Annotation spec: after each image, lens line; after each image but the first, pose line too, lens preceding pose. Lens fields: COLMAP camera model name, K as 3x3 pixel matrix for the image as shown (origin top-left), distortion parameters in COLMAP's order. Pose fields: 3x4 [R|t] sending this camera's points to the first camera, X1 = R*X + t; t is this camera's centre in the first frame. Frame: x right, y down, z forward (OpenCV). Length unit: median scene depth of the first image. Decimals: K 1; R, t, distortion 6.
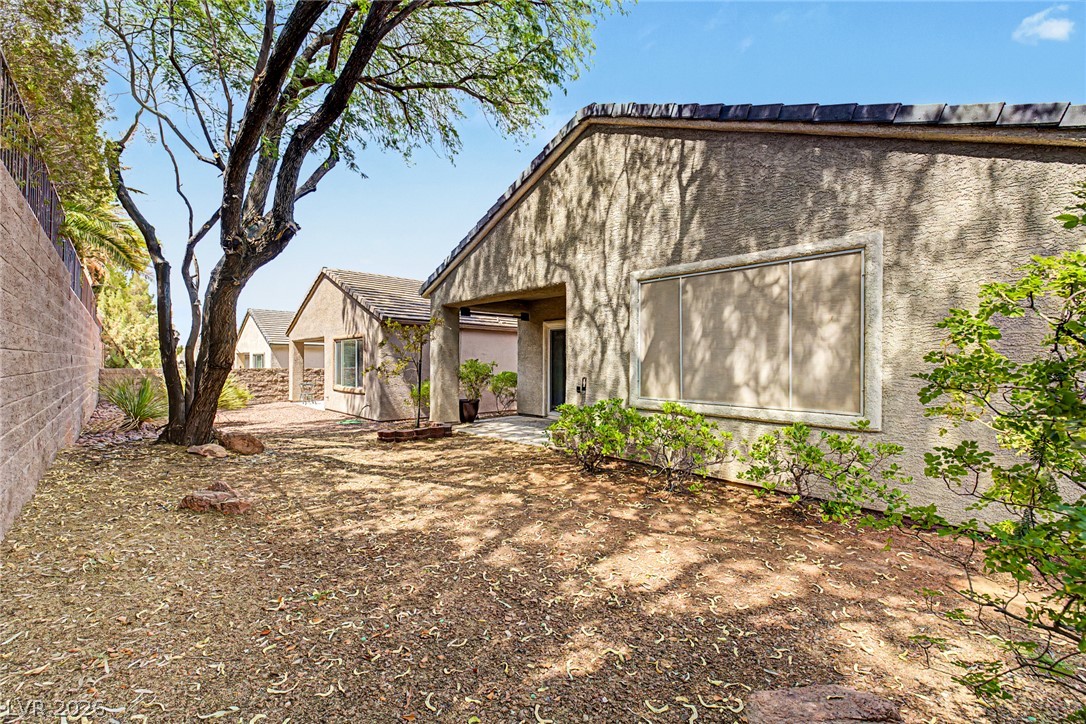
lens RADIAL K [[459.1, 0, 527.8], [0, 459.1, 358.9], [0, 0, 1]] dist [0.002321, -0.000066]
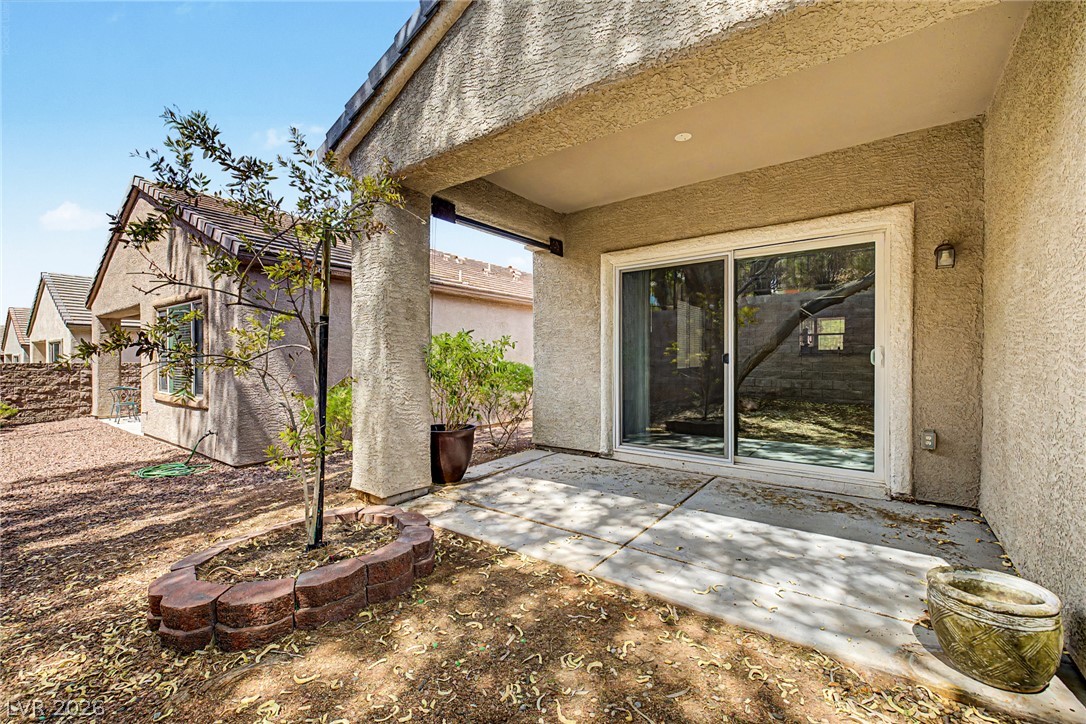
lens RADIAL K [[459.2, 0, 539.1], [0, 459.2, 359.6], [0, 0, 1]] dist [-0.001908, -0.000267]
pose [[0.979861, -0.004974, 0.199618, -0.112249], [0.002820, 0.999935, 0.011076, 0.019923], [-0.199660, -0.010290, 0.979811, 0.487176]]
